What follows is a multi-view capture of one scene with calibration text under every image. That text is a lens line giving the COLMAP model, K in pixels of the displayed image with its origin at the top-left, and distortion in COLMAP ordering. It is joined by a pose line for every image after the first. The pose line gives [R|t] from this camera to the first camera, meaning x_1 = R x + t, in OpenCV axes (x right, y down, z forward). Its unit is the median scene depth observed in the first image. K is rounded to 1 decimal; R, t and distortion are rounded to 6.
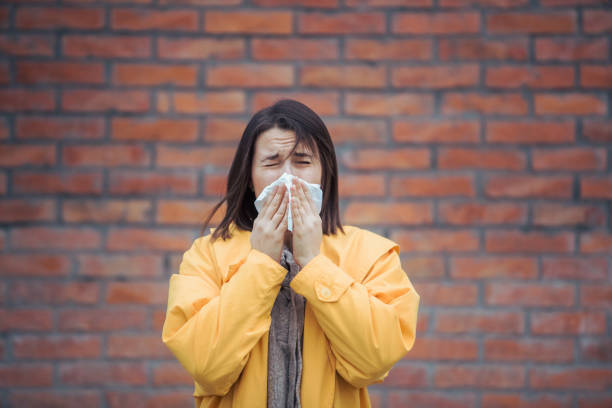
lens RADIAL K [[2719.5, 0, 304.9], [0, 2719.5, 205.4], [0, 0, 1]] dist [0.955166, 6.557704]
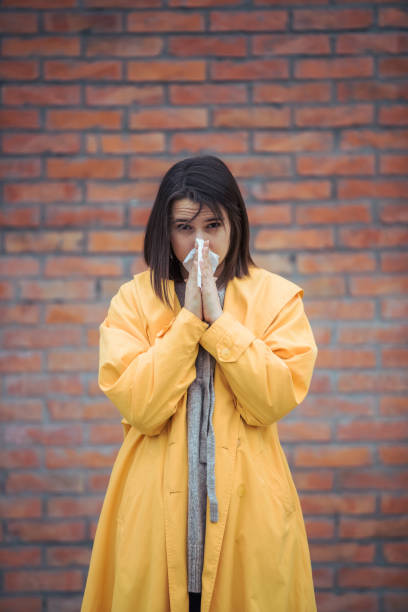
lens RADIAL K [[3073.2, 0, 205.2], [0, 3073.2, 307.1], [0, 0, 1]] dist [1.329589, 8.451710]
pose [[0.999815, -0.019226, -0.001142, -0.005229], [0.019245, 0.999592, 0.021094, 0.003393], [0.000736, -0.021112, 0.999777, -0.272966]]
